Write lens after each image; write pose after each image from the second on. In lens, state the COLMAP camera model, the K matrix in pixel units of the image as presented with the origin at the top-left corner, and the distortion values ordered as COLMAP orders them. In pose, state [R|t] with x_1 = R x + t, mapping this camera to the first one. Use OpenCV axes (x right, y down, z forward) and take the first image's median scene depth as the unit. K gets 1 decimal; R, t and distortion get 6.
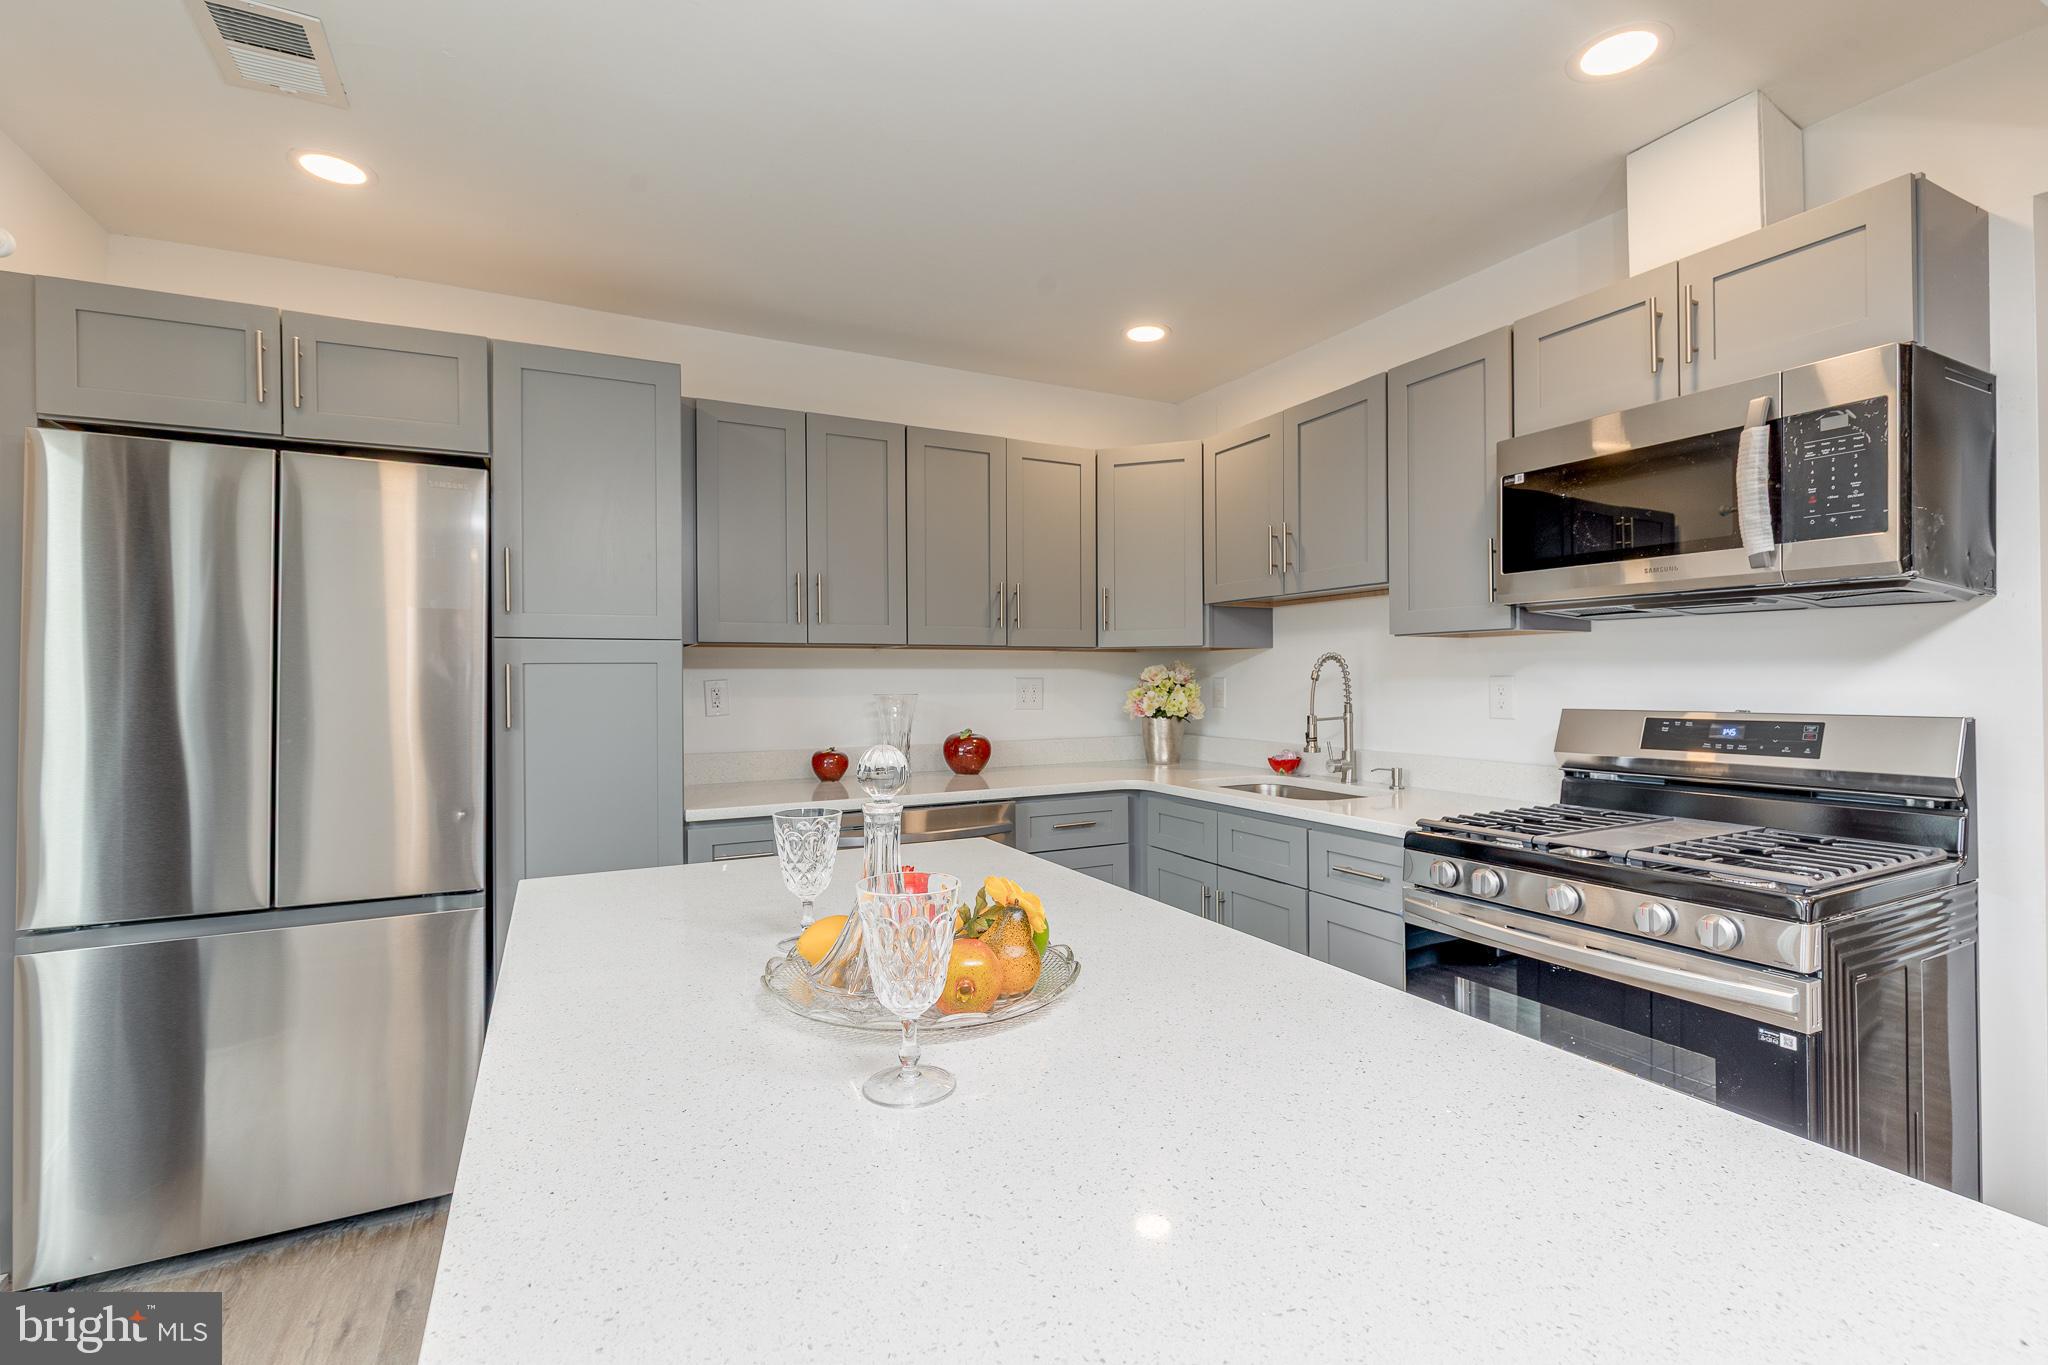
lens RADIAL K [[923.3, 0, 1022.7], [0, 923.3, 677.2], [0, 0, 1]] dist [0.009076, -0.002295]
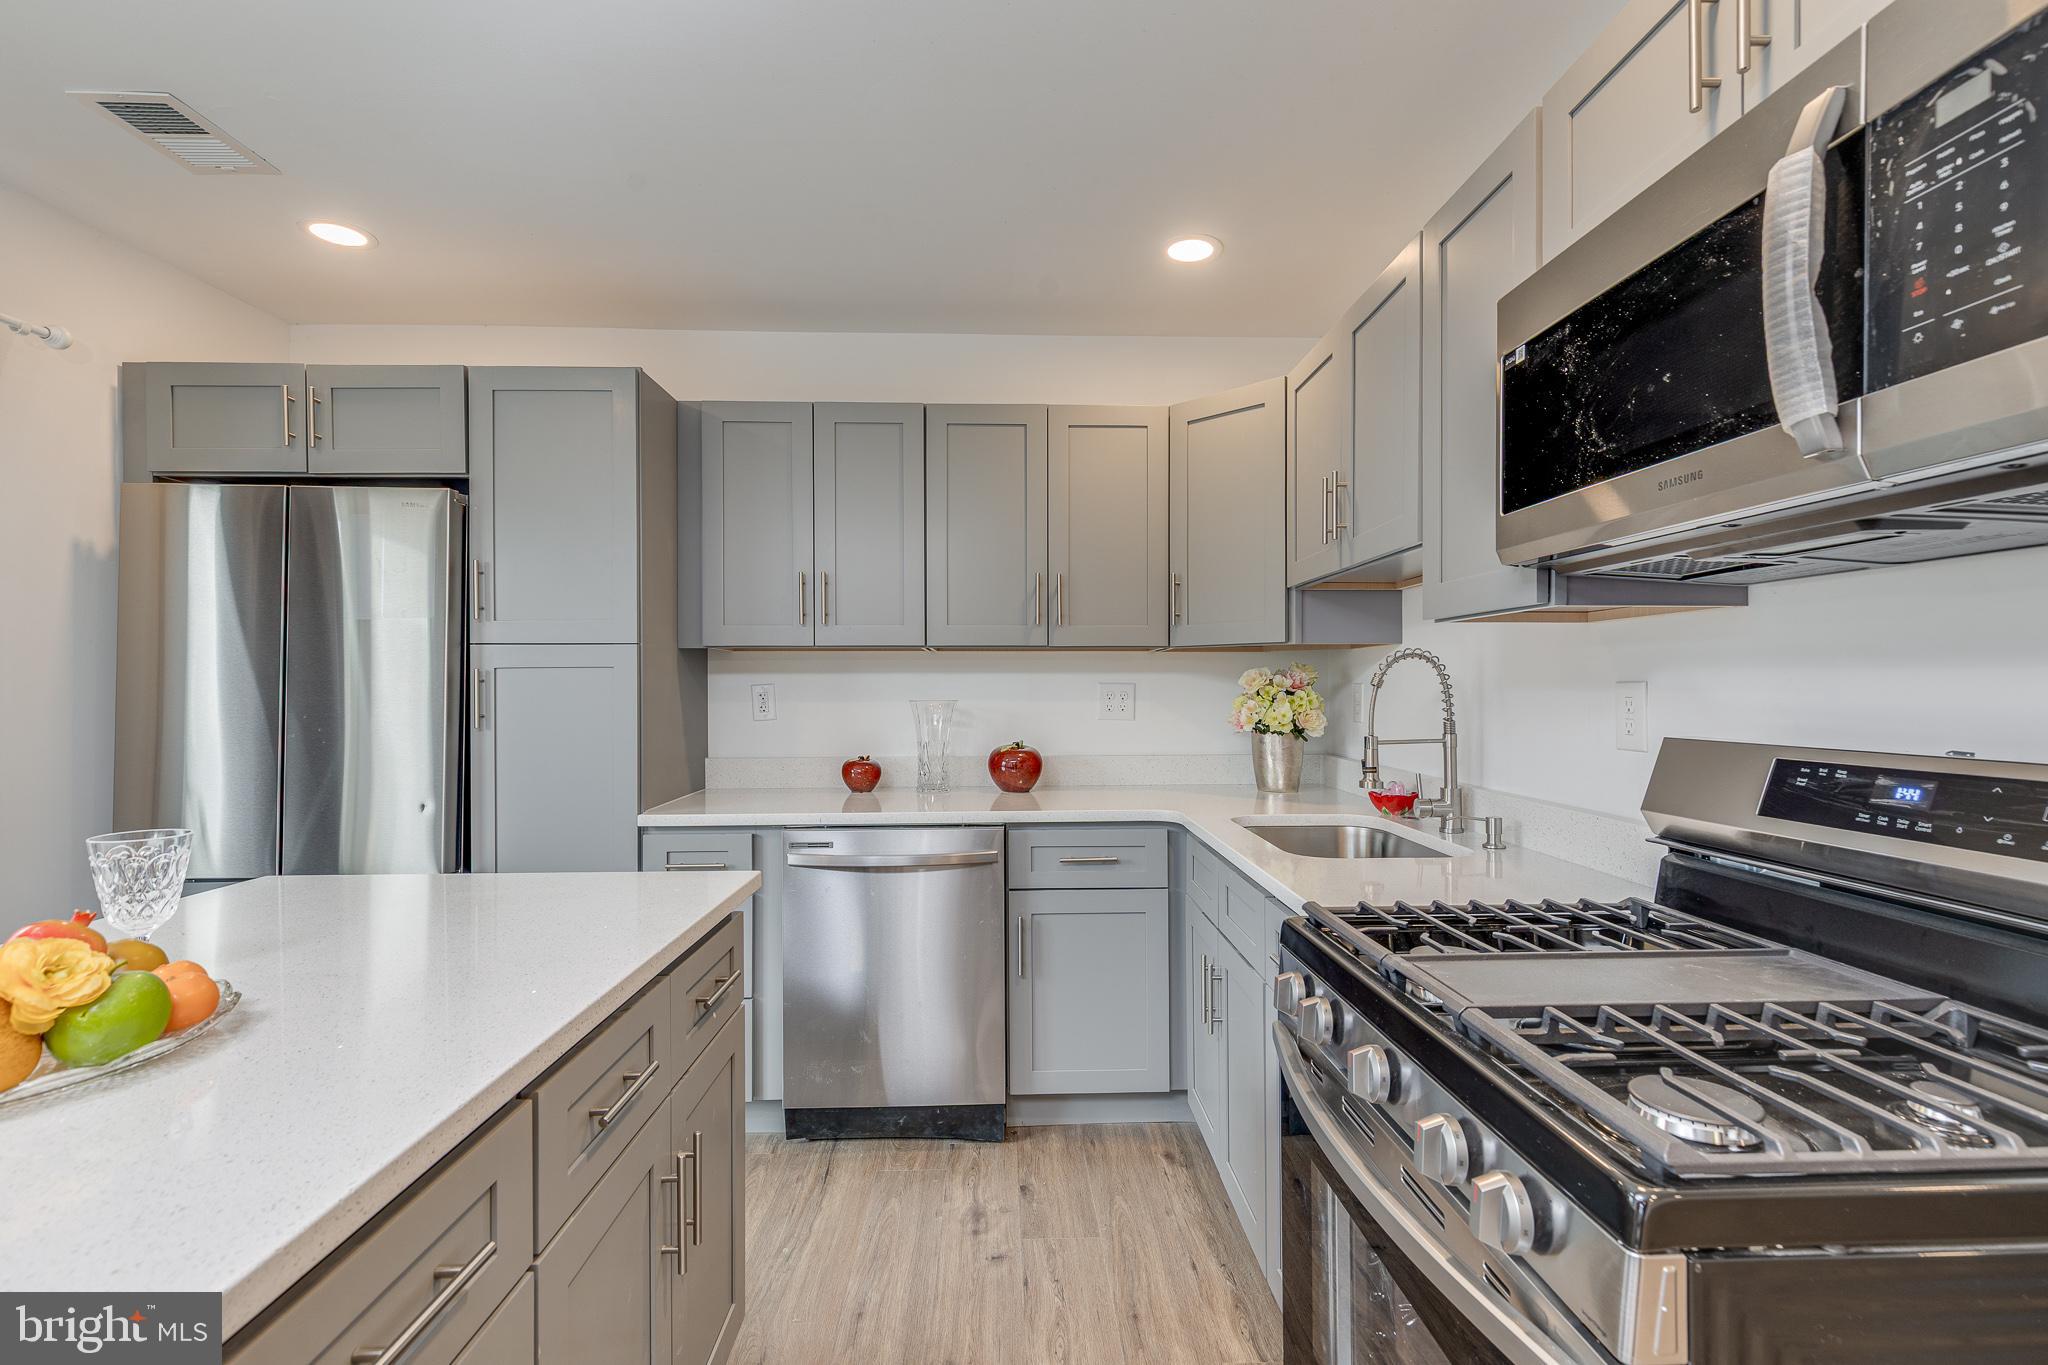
lens RADIAL K [[923.3, 0, 1028.7], [0, 923.3, 684.0], [0, 0, 1]] dist [0.009076, -0.002295]
pose [[0.907962, 0.002589, -0.419045, 0.426481], [-0.001488, 0.999995, 0.002955, -0.001111], [0.419051, -0.002060, 0.907961, 0.272418]]
